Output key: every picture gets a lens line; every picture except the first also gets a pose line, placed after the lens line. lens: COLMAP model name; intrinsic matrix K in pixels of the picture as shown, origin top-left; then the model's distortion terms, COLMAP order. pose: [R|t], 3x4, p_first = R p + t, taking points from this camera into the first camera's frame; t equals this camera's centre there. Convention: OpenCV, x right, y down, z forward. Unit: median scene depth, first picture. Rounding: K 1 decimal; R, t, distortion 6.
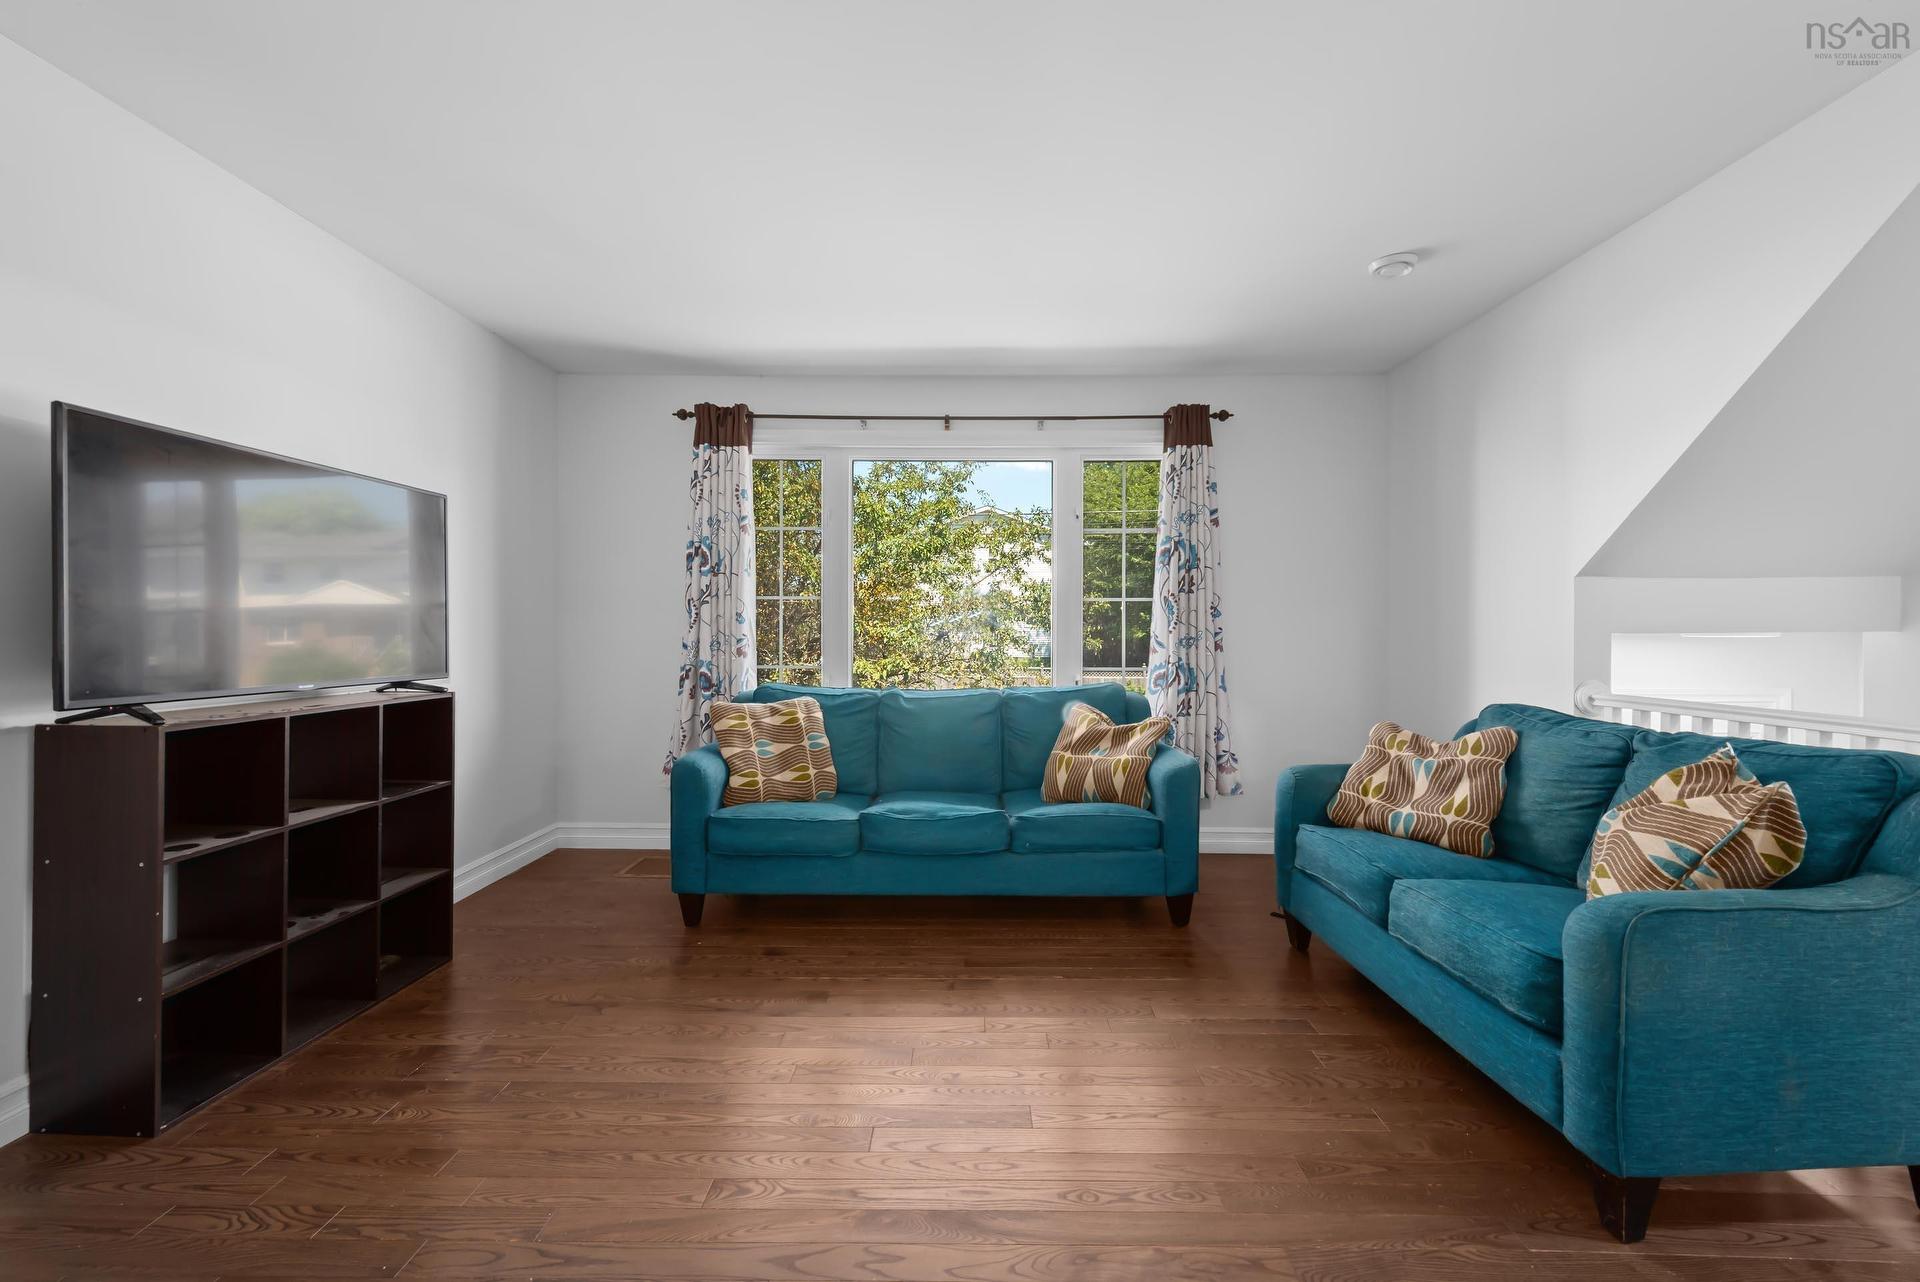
lens RADIAL K [[772.2, 0, 960.4], [0, 772.2, 628.2], [0, 0, 1]] dist [0.023936, -0.006880]
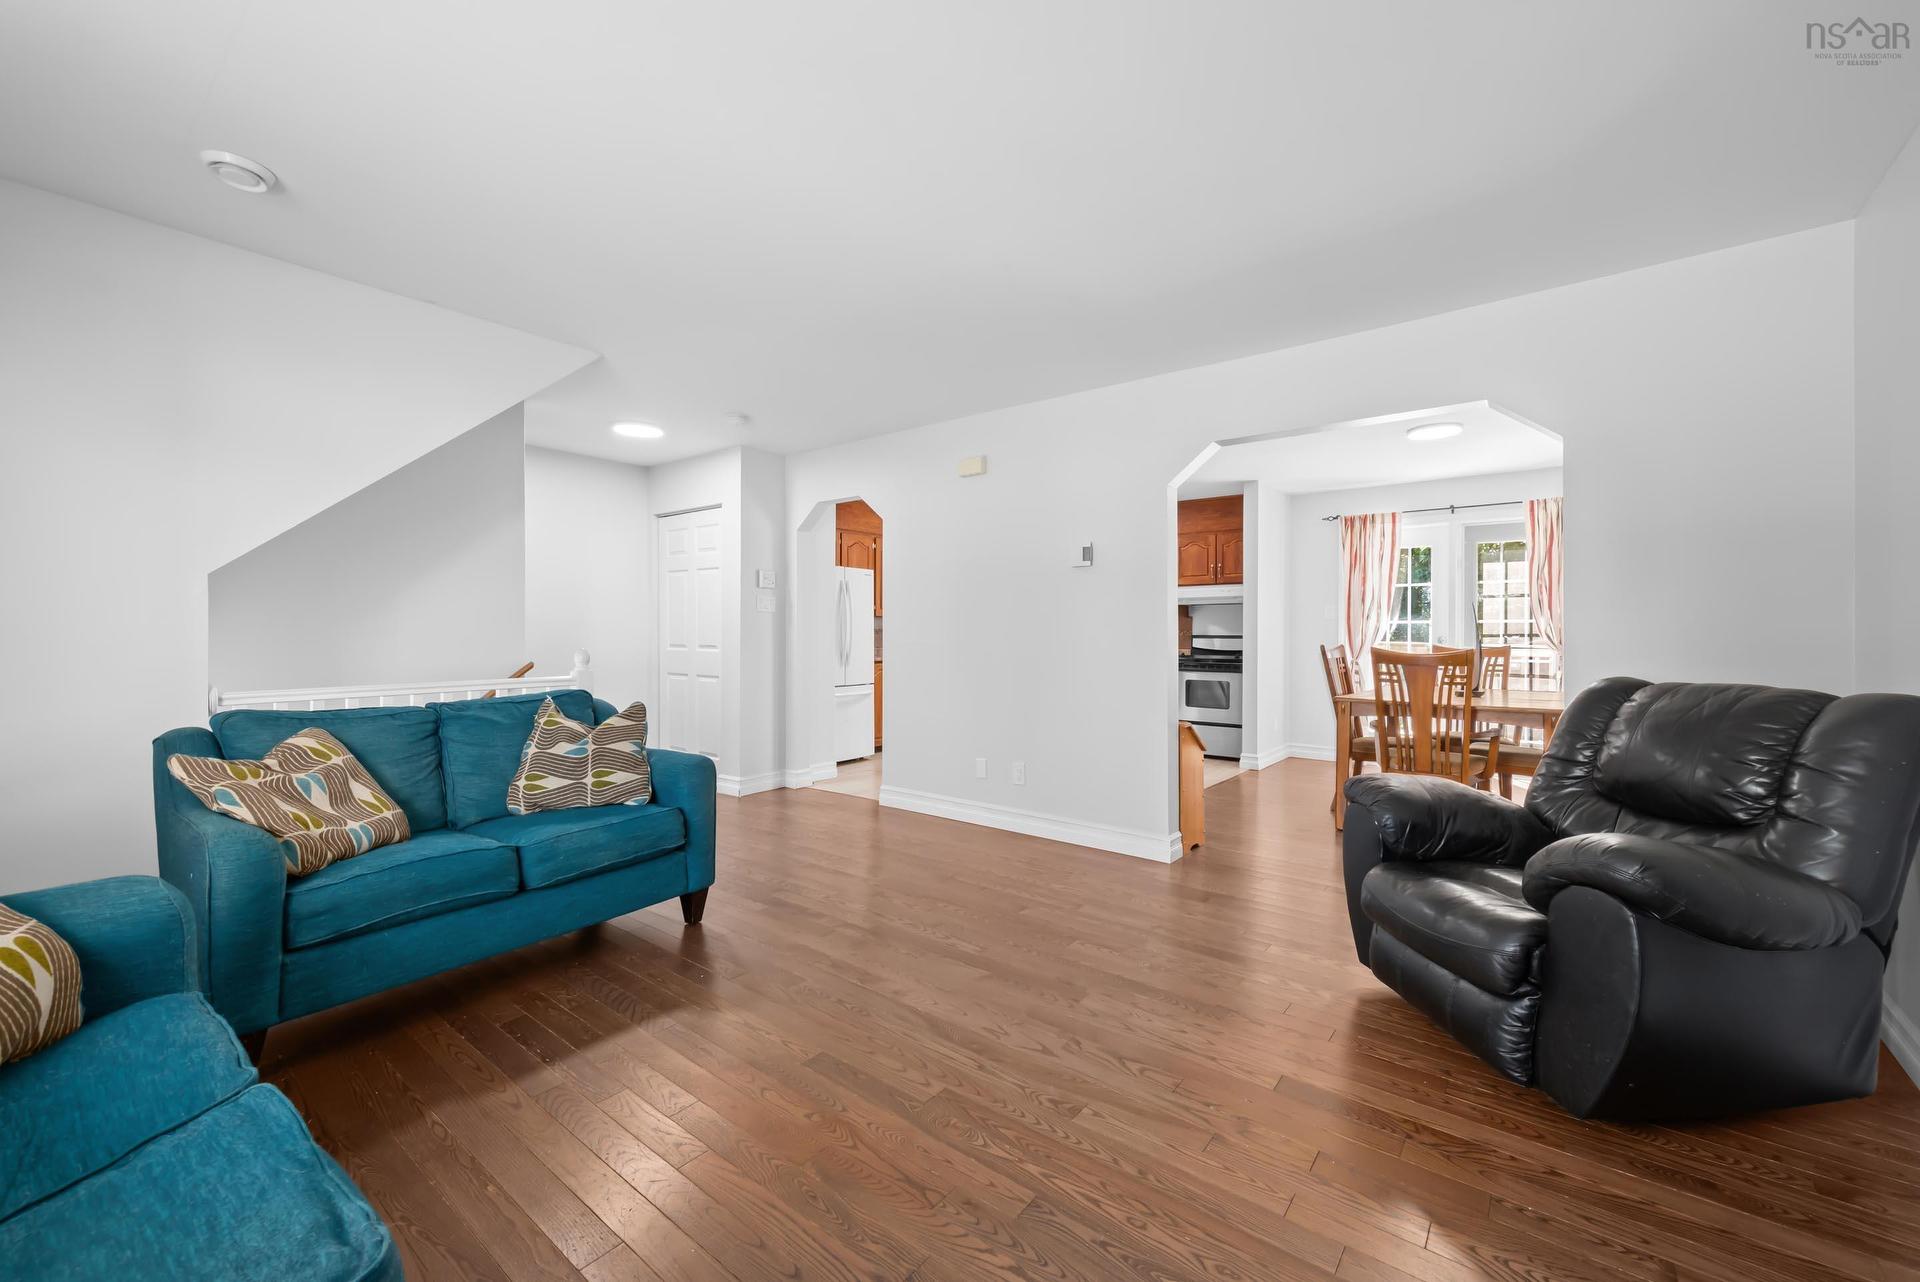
lens RADIAL K [[758.2, 0, 960.0], [0, 758.2, 641.0], [0, 0, 1]] dist [-0.000117, -0.000248]
pose [[-0.792791, -0.014105, 0.609330, -0.422613], [-0.005166, 0.999852, 0.016423, -0.003643], [-0.609471, 0.009872, -0.792747, 0.979789]]
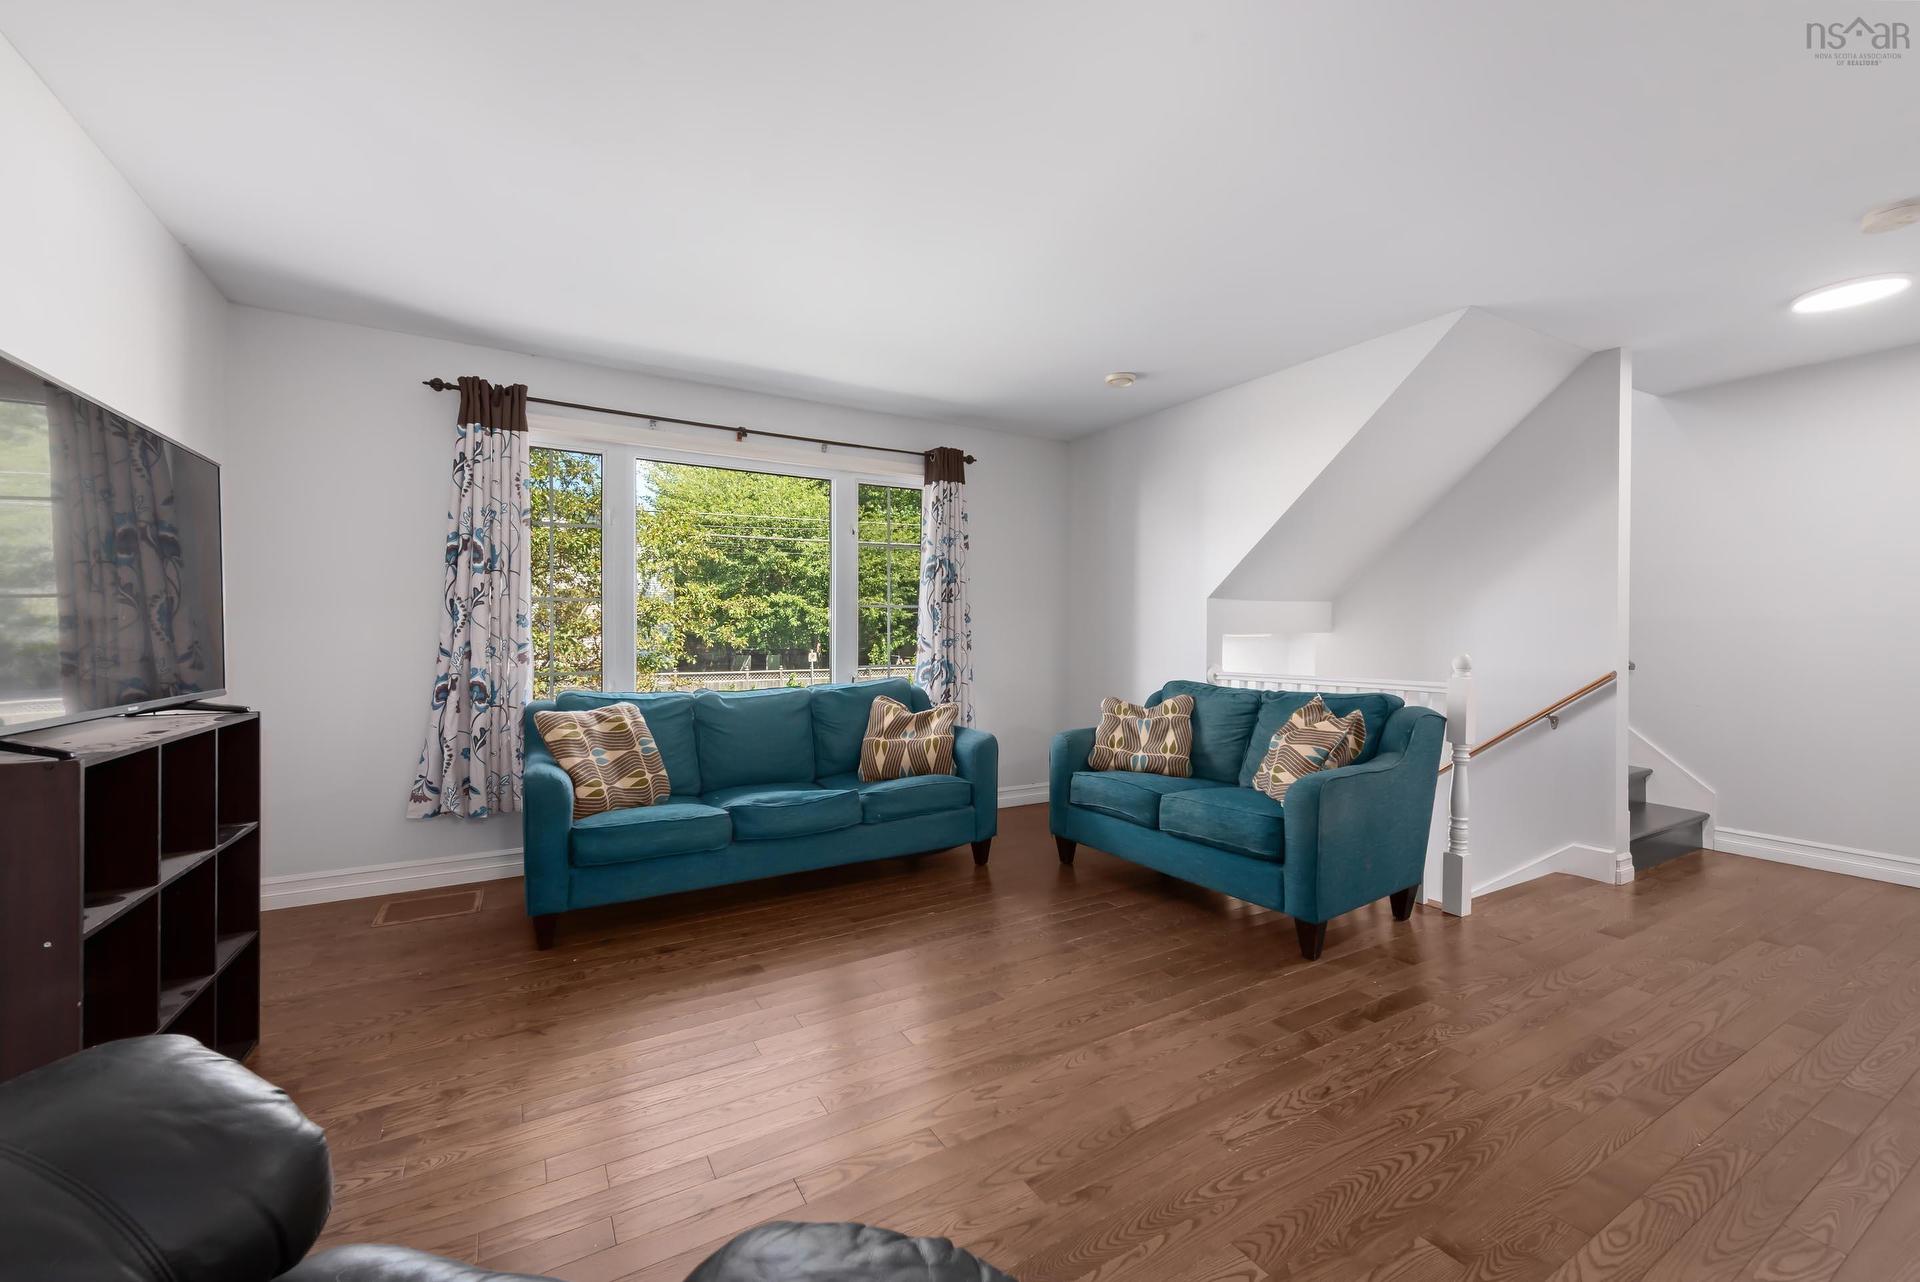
lens RADIAL K [[767.7, 0, 964.5], [0, 767.7, 640.7], [0, 0, 1]] dist [0.025421, -0.009550]
pose [[0.852645, -0.007785, 0.522433, -0.366475], [0.001582, 0.999923, 0.012318, -0.000130], [-0.522488, -0.009676, 0.852592, -0.055283]]
